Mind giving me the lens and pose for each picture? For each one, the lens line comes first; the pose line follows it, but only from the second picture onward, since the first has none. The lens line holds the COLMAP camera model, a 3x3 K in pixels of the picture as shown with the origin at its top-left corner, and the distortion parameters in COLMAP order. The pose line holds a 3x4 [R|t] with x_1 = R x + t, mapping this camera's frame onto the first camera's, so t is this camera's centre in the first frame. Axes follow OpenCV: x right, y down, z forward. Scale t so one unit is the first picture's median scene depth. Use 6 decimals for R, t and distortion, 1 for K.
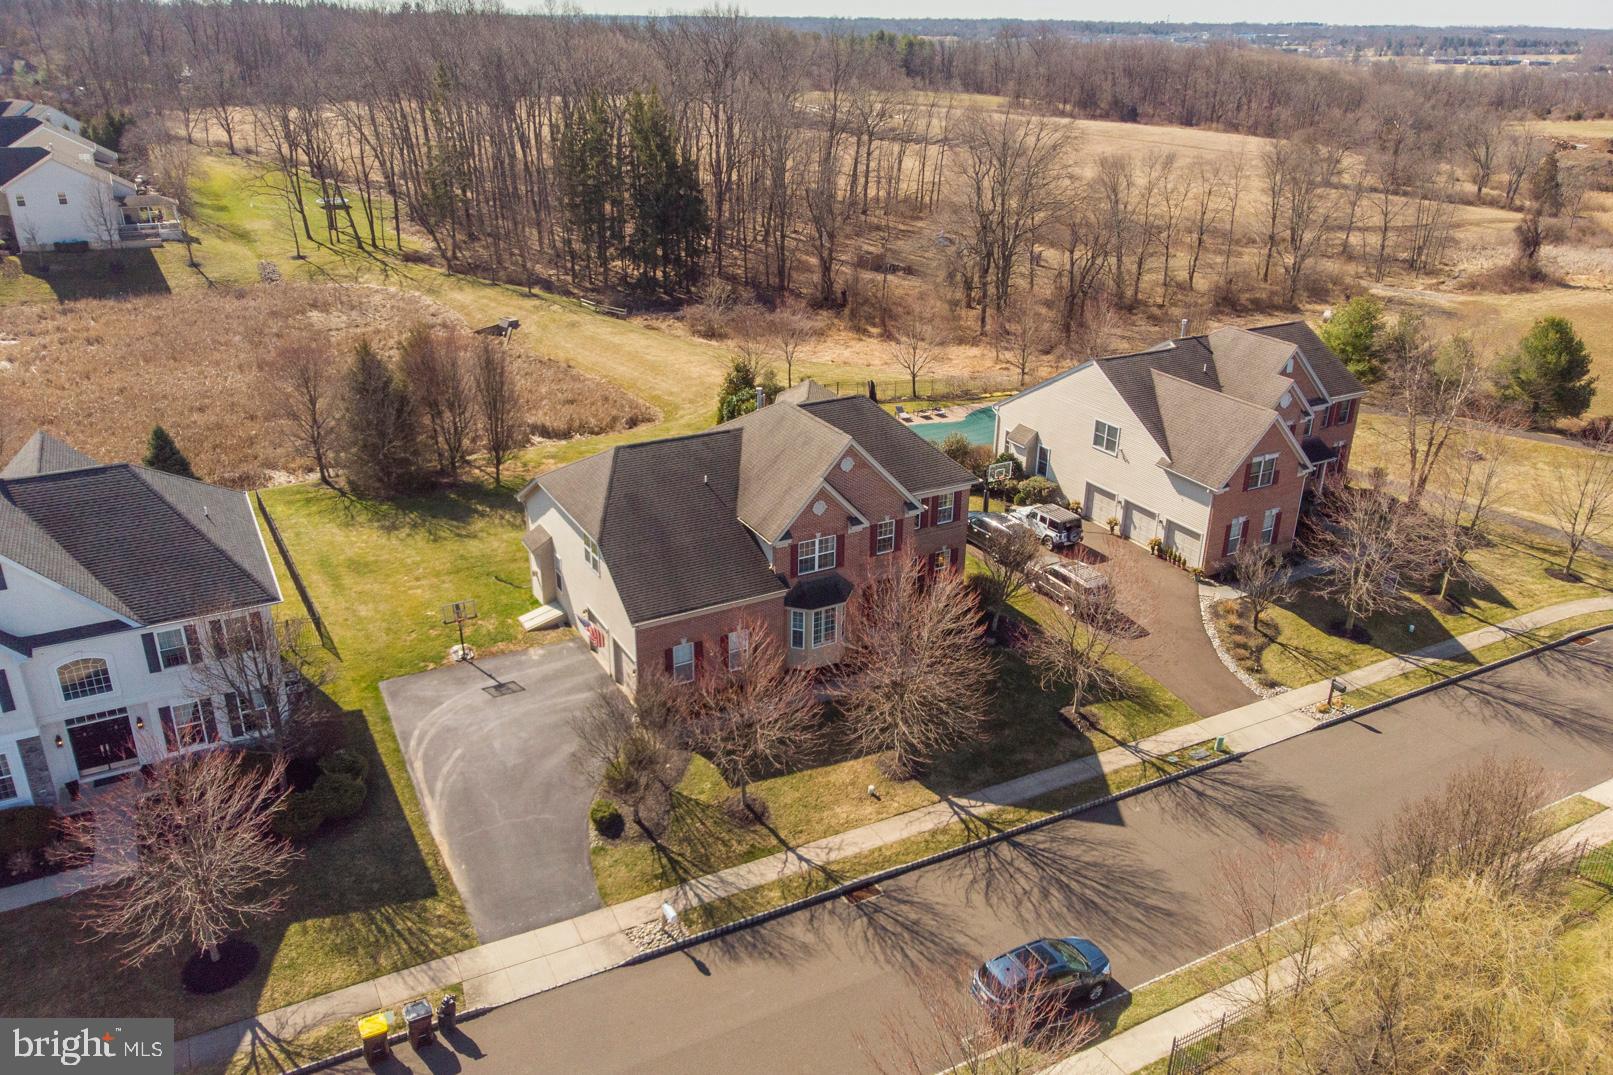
lens RADIAL K [[1198.6, 0, 803.9], [0, 1198.6, 538.4], [0, 0, 1]] dist [-0.012737, 0.019965]
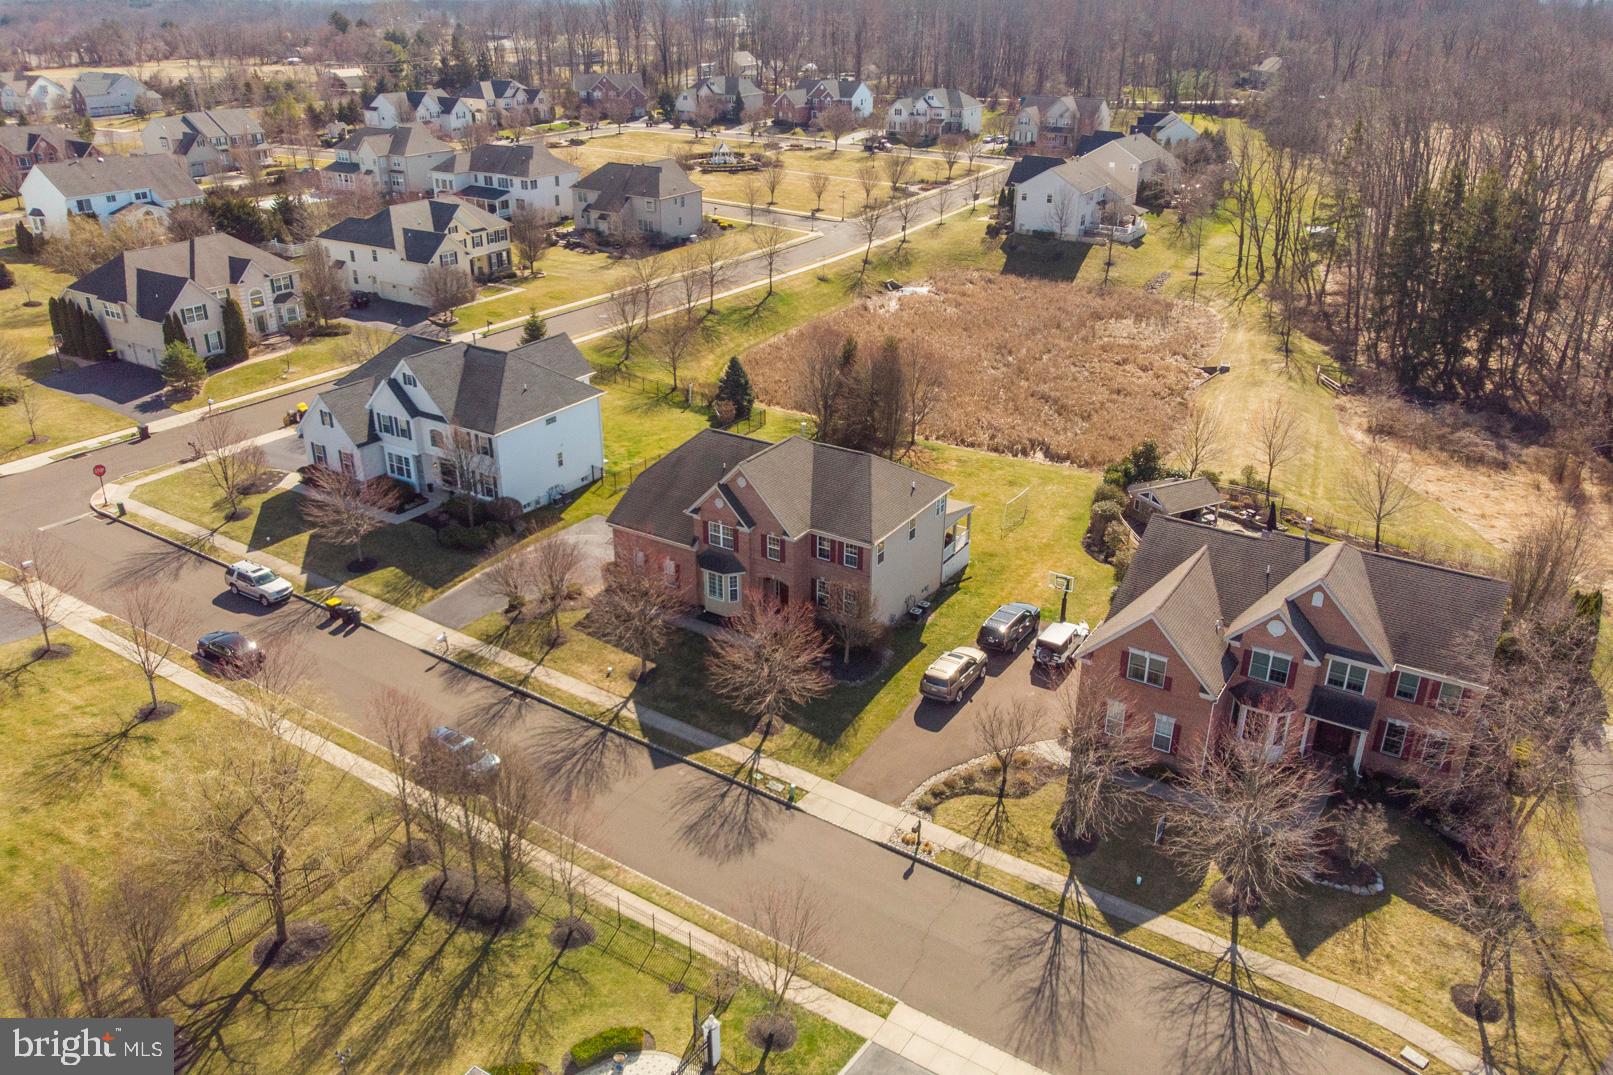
lens RADIAL K [[1198.6, 0, 801.8], [0, 1198.6, 540.6], [0, 0, 1]] dist [-0.012737, 0.019965]
pose [[0.483762, 0.360564, -0.797476, 1.202403], [-0.347497, 0.915423, 0.203093, -0.305368], [0.803256, 0.178872, 0.568142, 0.264123]]
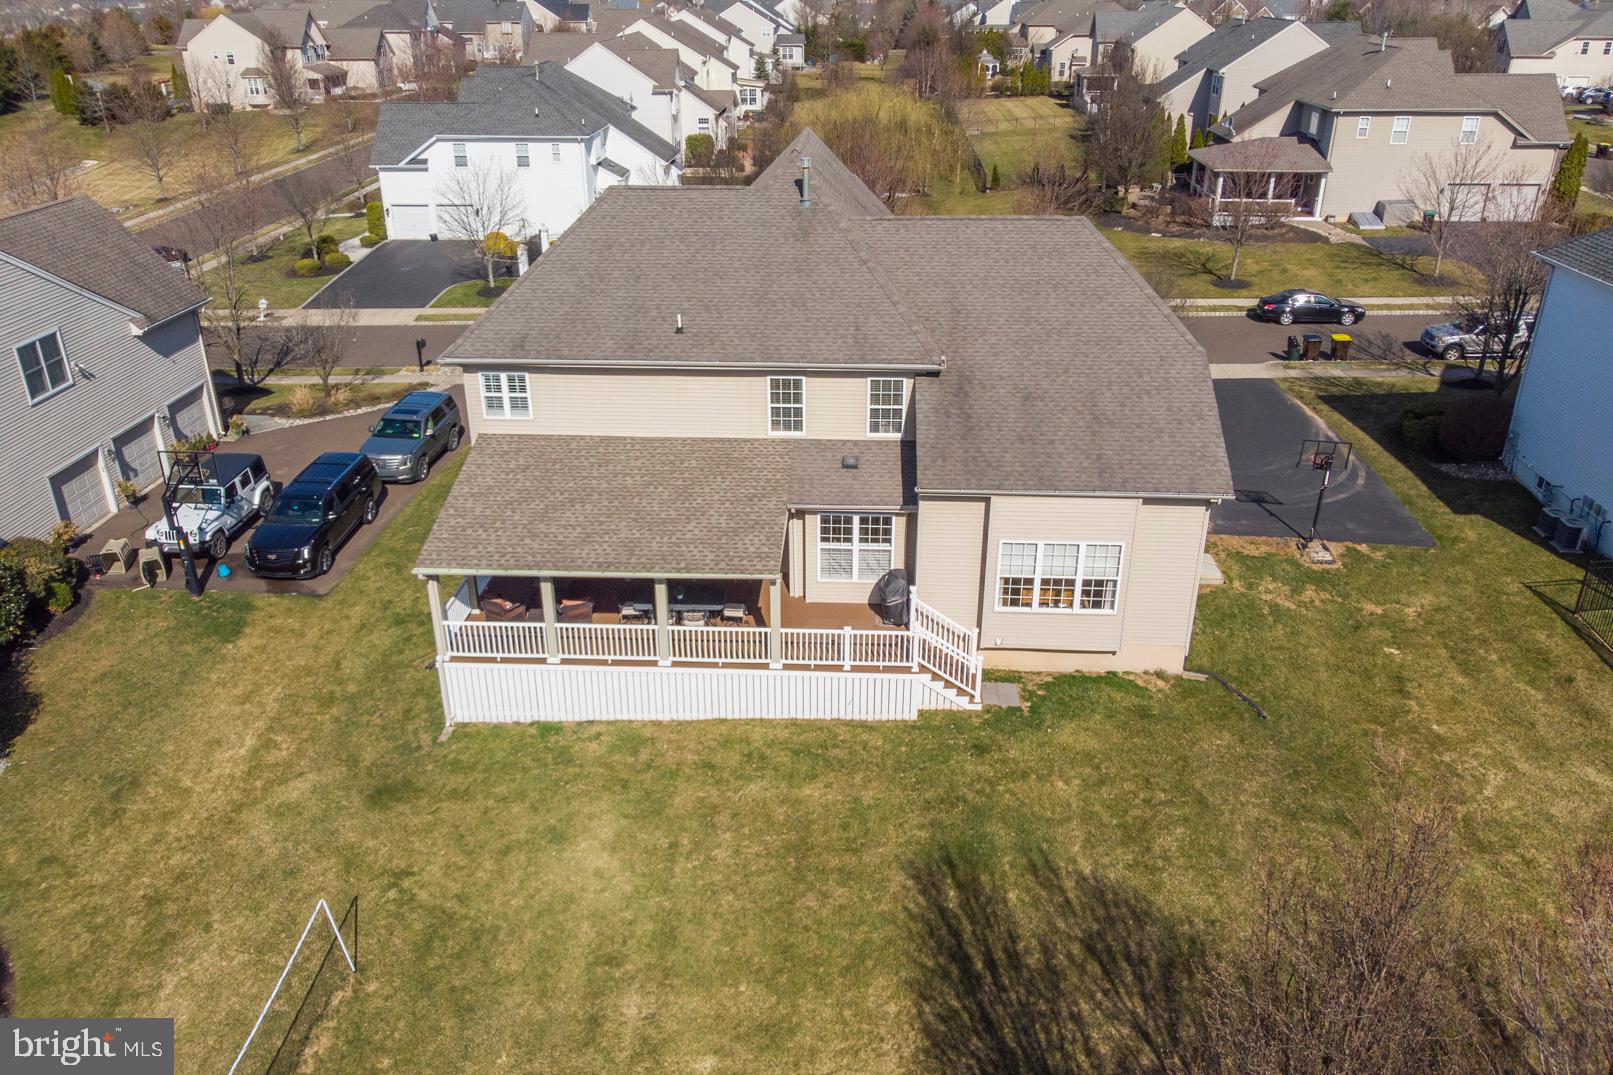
lens RADIAL K [[1198.6, 0, 803.5], [0, 1198.6, 535.0], [0, 0, 1]] dist [-0.012737, 0.019965]
pose [[-0.850453, -0.220898, 0.477424, -0.368399], [0.211410, 0.687526, 0.694704, -0.424037], [-0.481700, 0.691745, -0.538009, 1.557140]]
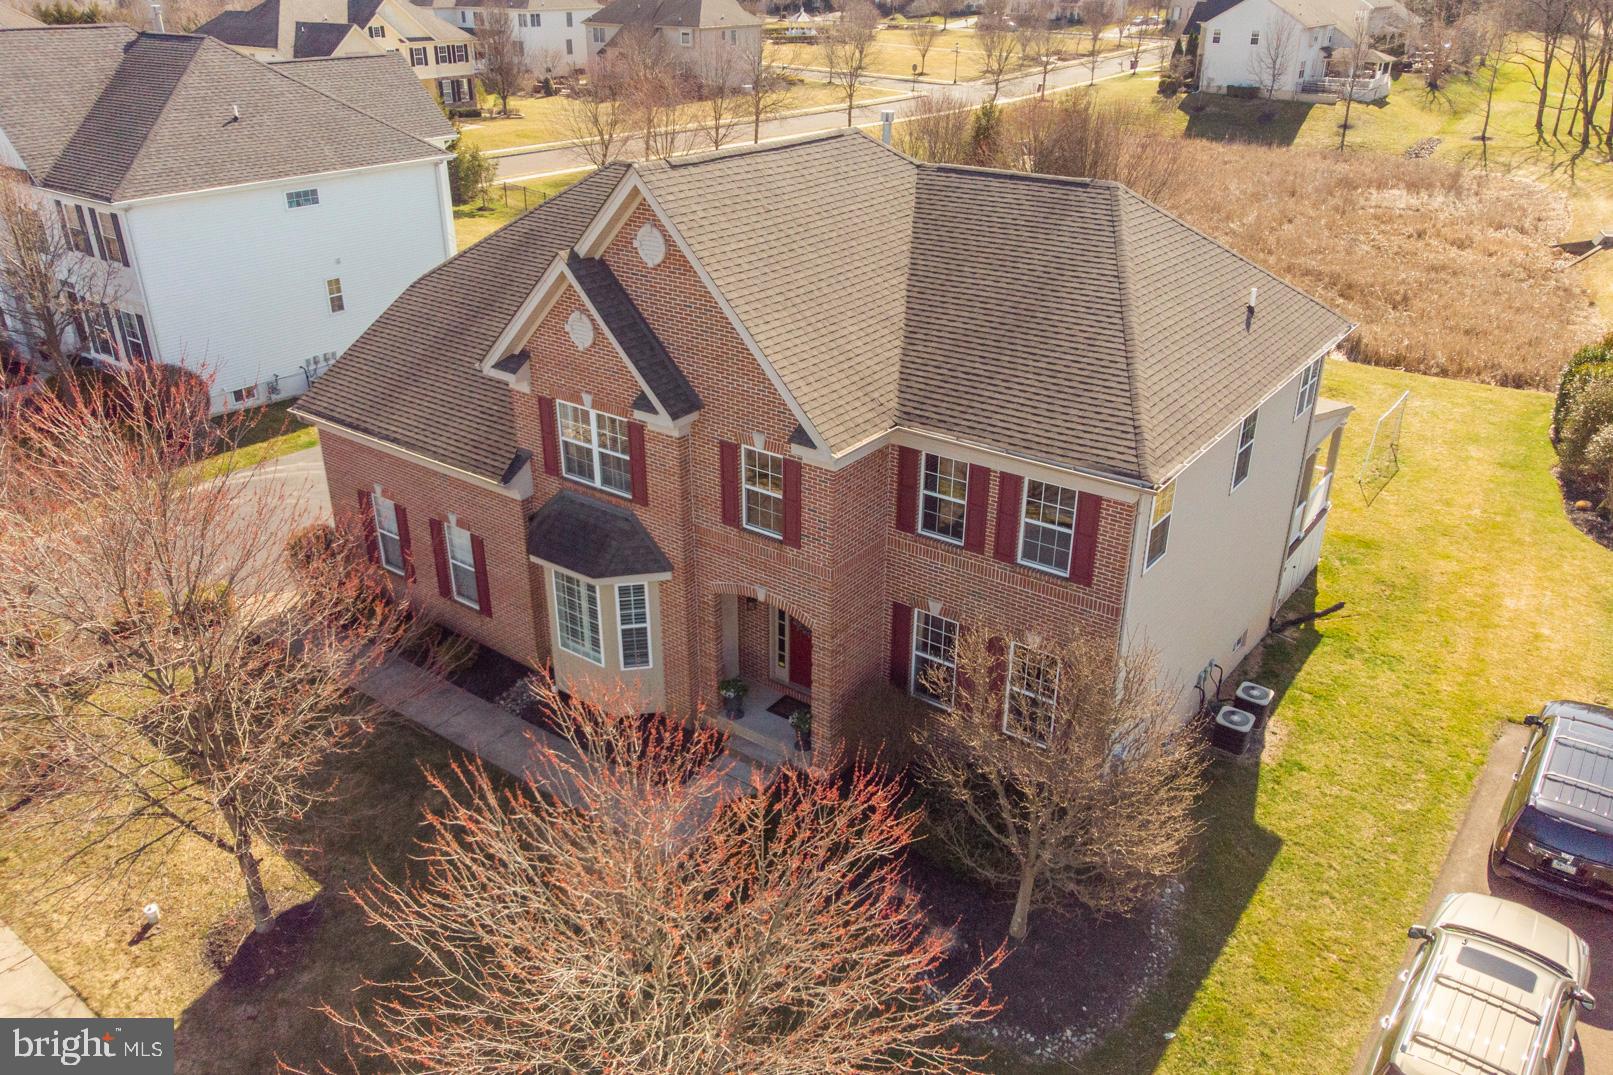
lens RADIAL K [[1198.6, 0, 800.6], [0, 1198.6, 534.1], [0, 0, 1]] dist [-0.012737, 0.019965]
pose [[0.412720, 0.384066, -0.825927, 0.403451], [-0.361684, 0.901309, 0.238384, -0.086296], [0.835970, 0.200339, 0.510899, 0.850106]]
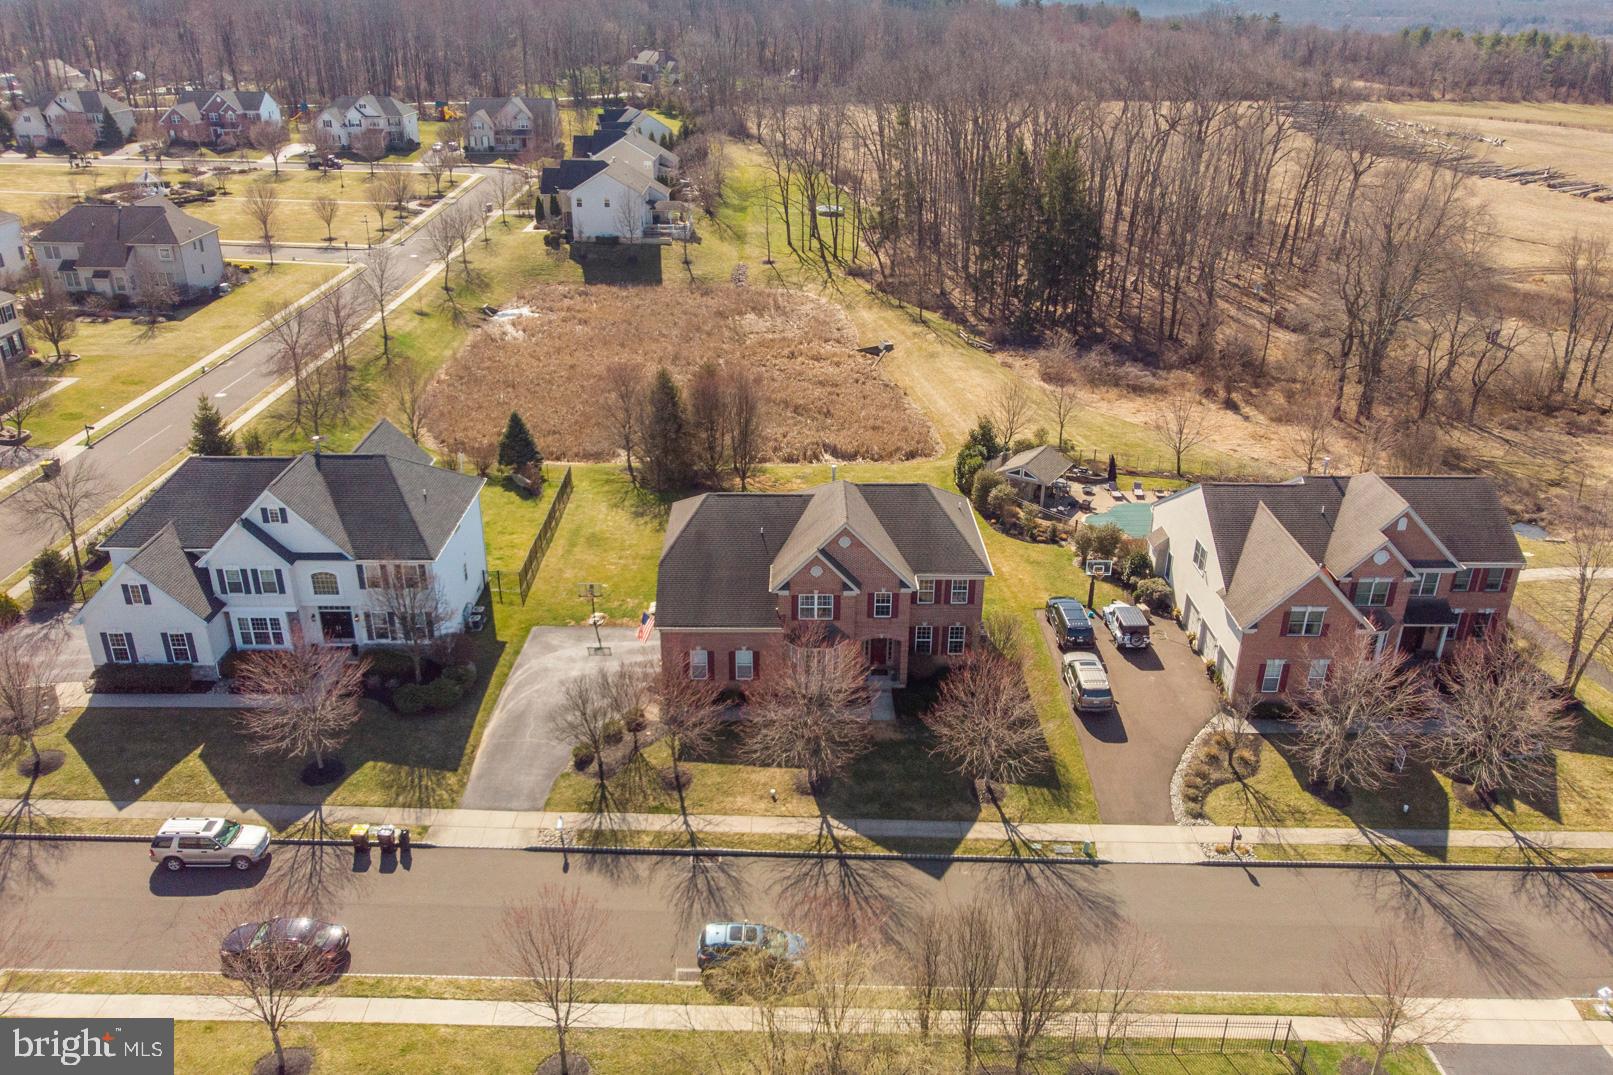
lens RADIAL K [[1198.6, 0, 803.9], [0, 1198.6, 535.8], [0, 0, 1]] dist [-0.012737, 0.019965]
pose [[0.879689, 0.194551, -0.433933, 0.535670], [-0.187720, 0.980448, 0.059024, -0.132764], [0.436932, 0.029535, 0.899010, -0.149335]]
